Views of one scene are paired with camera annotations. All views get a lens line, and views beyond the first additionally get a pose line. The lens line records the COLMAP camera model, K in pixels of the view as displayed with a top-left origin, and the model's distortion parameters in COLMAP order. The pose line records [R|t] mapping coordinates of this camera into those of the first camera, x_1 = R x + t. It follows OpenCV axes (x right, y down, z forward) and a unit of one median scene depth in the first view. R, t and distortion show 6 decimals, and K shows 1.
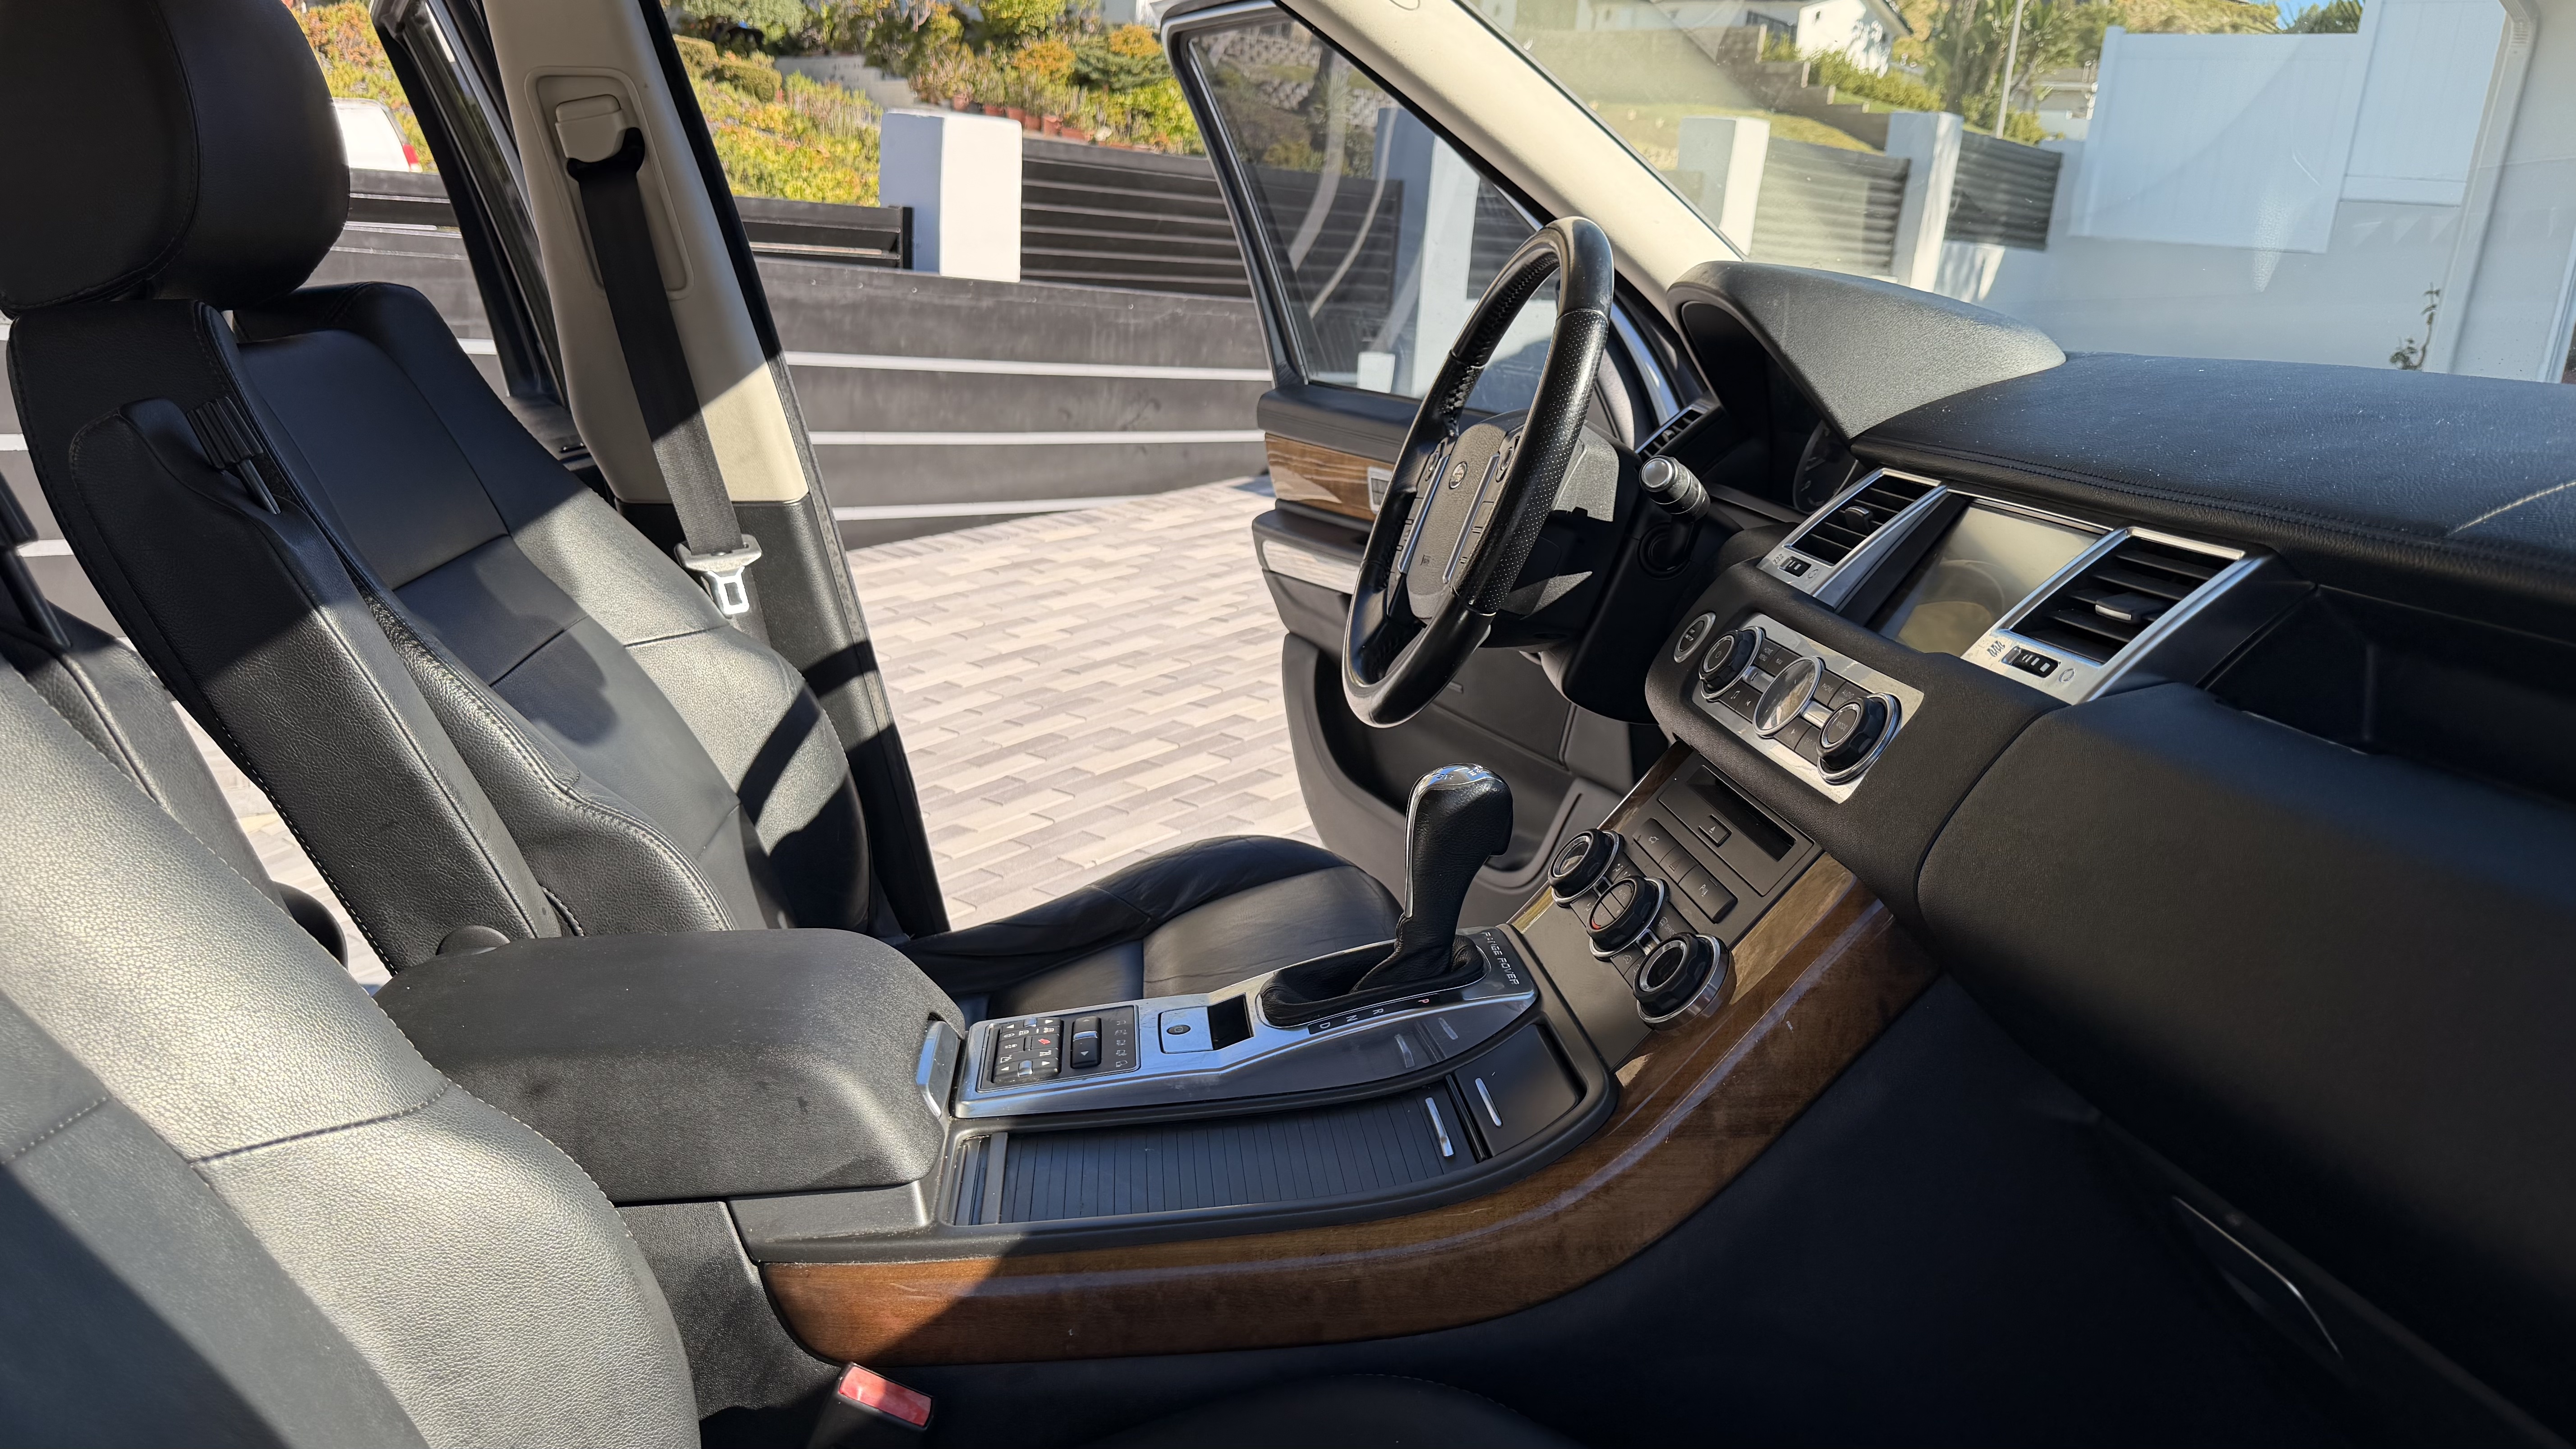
lens RADIAL K [[1952.5, 0, 1288.0], [0, 1952.5, 724.5], [0, 0, 1]] dist [0.177182, -0.392861]
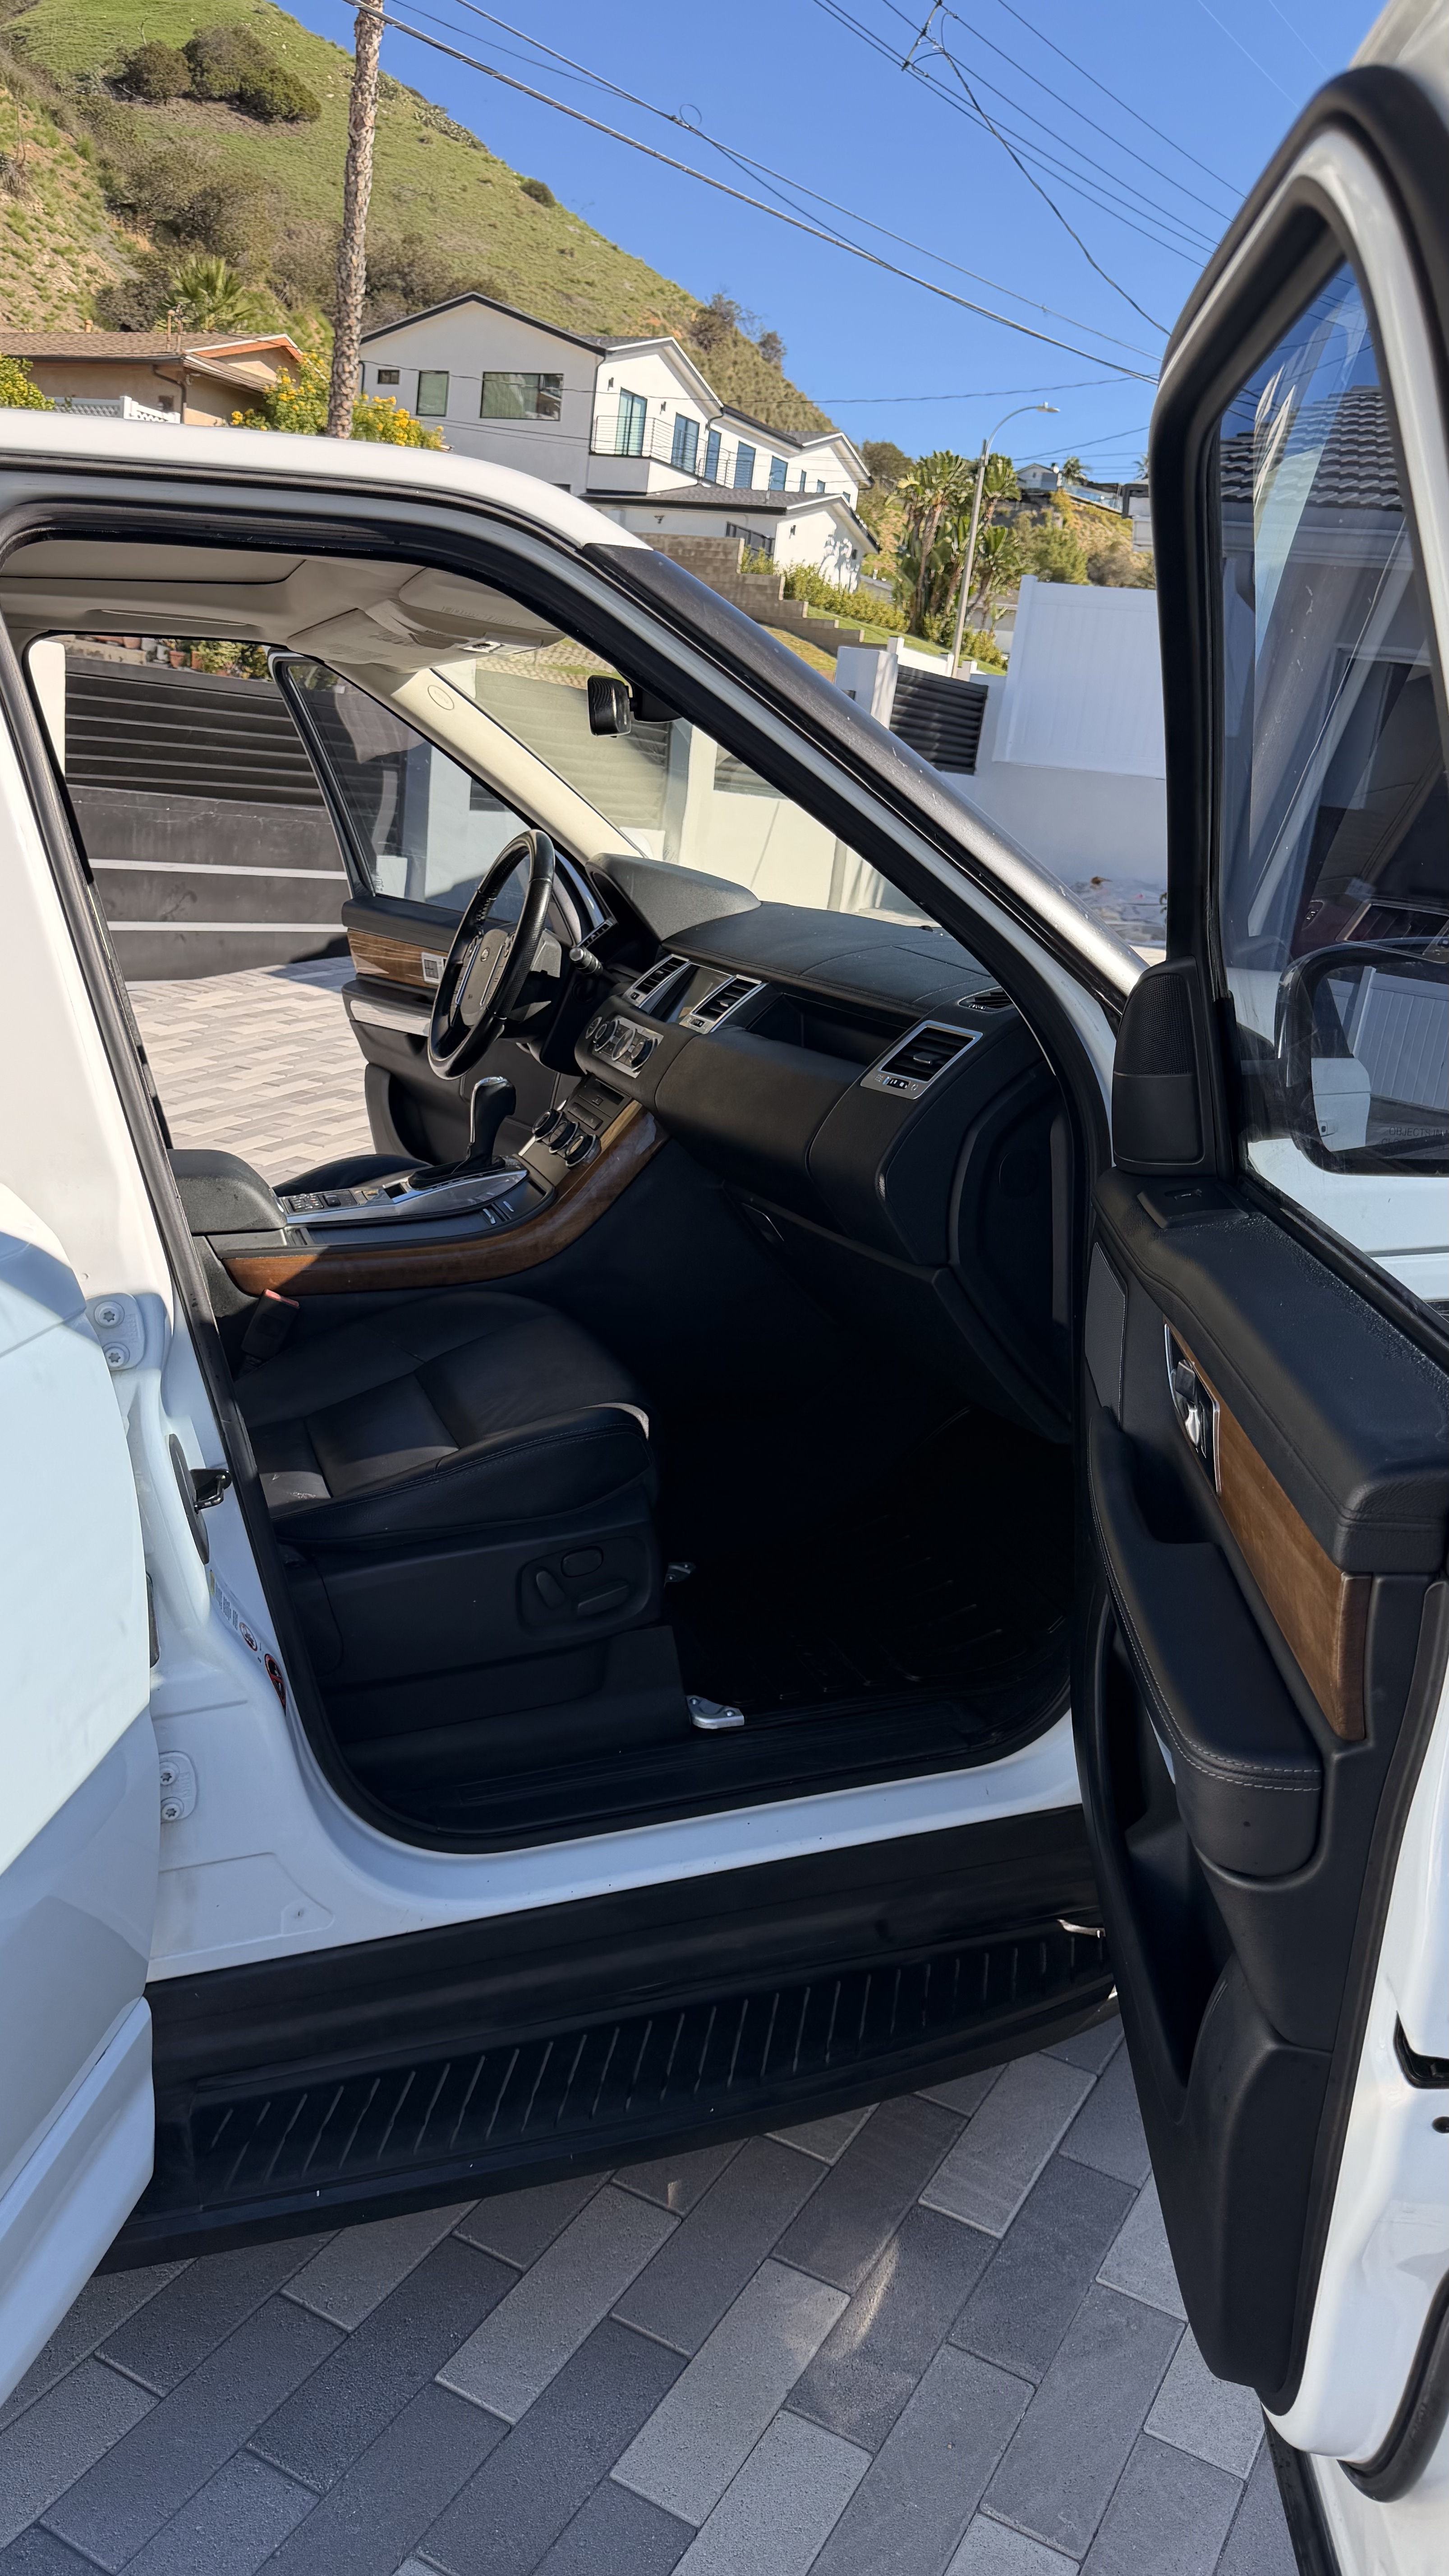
lens RADIAL K [[1952.5, 0, 724.5], [0, 1952.5, 1288.0], [0, 0, 1]] dist [0.177182, -0.392861]
pose [[0.976797, -0.029831, 0.212080, -0.106268], [0.022525, 0.999069, 0.036783, 0.139844], [-0.212980, -0.031152, 0.976560, -0.990596]]
